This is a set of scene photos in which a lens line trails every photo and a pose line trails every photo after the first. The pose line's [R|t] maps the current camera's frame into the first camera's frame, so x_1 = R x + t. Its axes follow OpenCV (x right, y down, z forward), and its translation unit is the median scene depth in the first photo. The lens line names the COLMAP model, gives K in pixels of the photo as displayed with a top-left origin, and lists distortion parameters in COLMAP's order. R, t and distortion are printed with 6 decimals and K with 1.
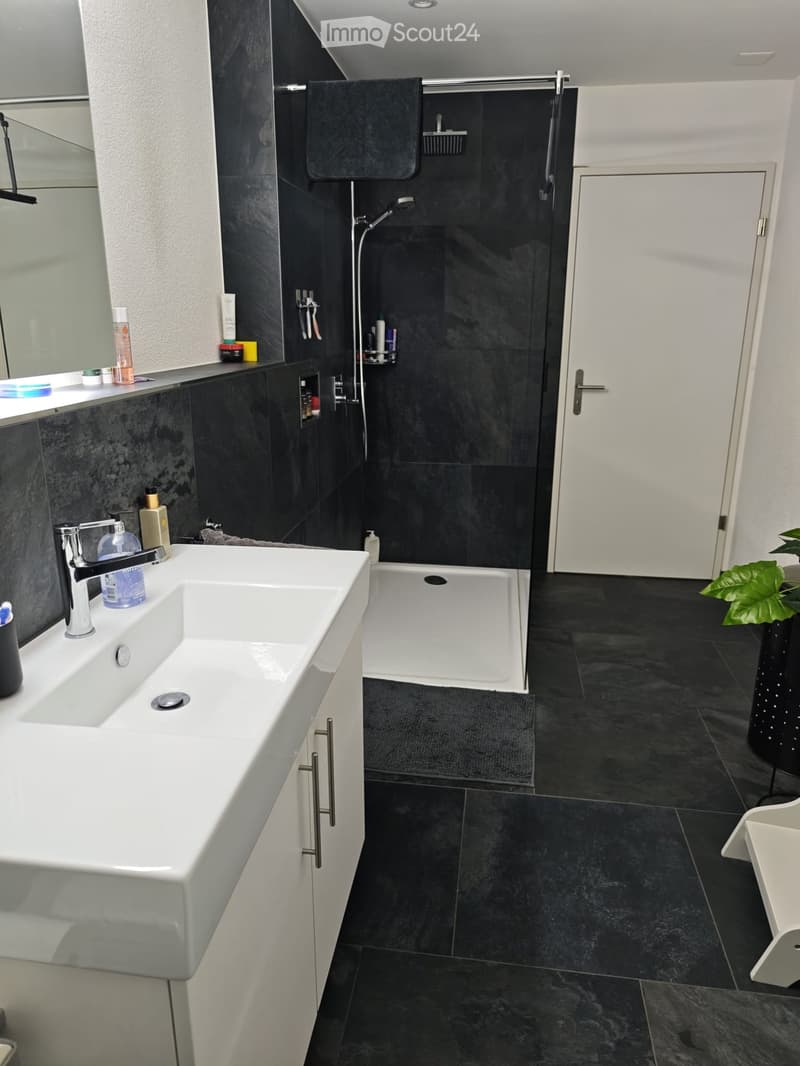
lens RADIAL K [[727.5, 0, 398.0], [0, 727.5, 533.3], [0, 0, 1]] dist [0.019121, -0.019006]
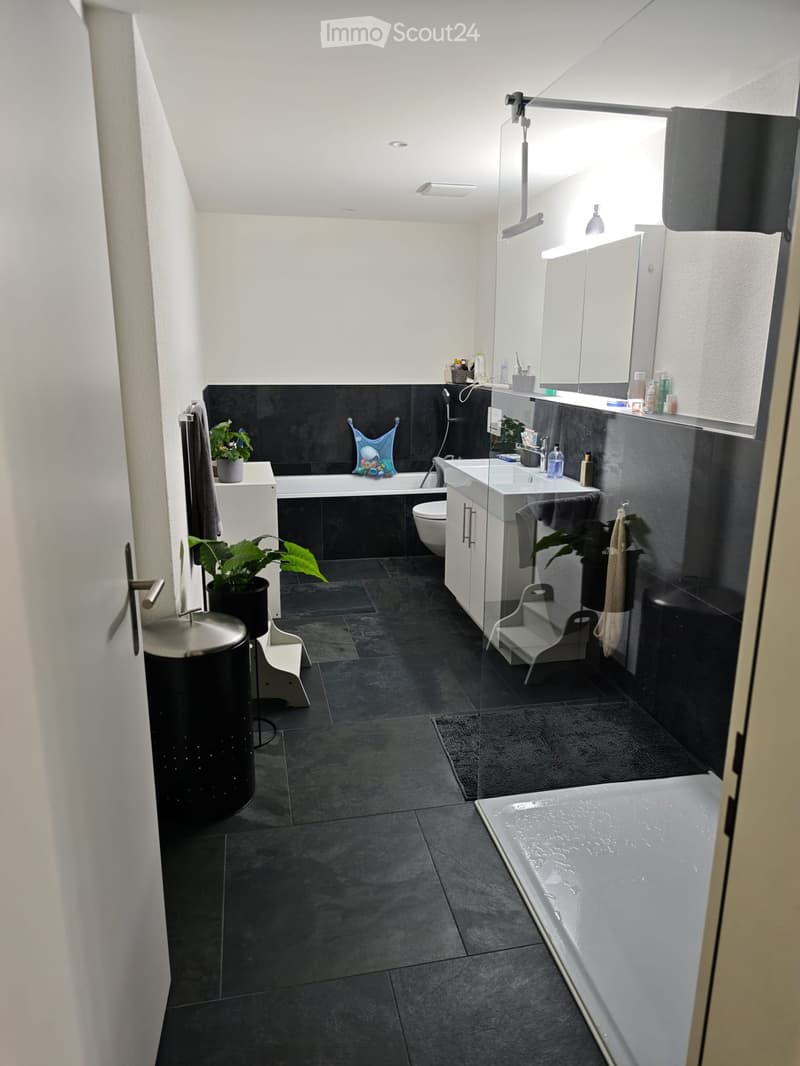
lens RADIAL K [[727.5, 0, 399.8], [0, 727.5, 532.2], [0, 0, 1]] dist [0.019121, -0.019006]
pose [[-0.939070, 0.078008, -0.334757, 0.823348], [-0.105377, 0.861674, 0.496401, -0.766270], [0.327175, 0.501431, -0.800952, 2.330056]]
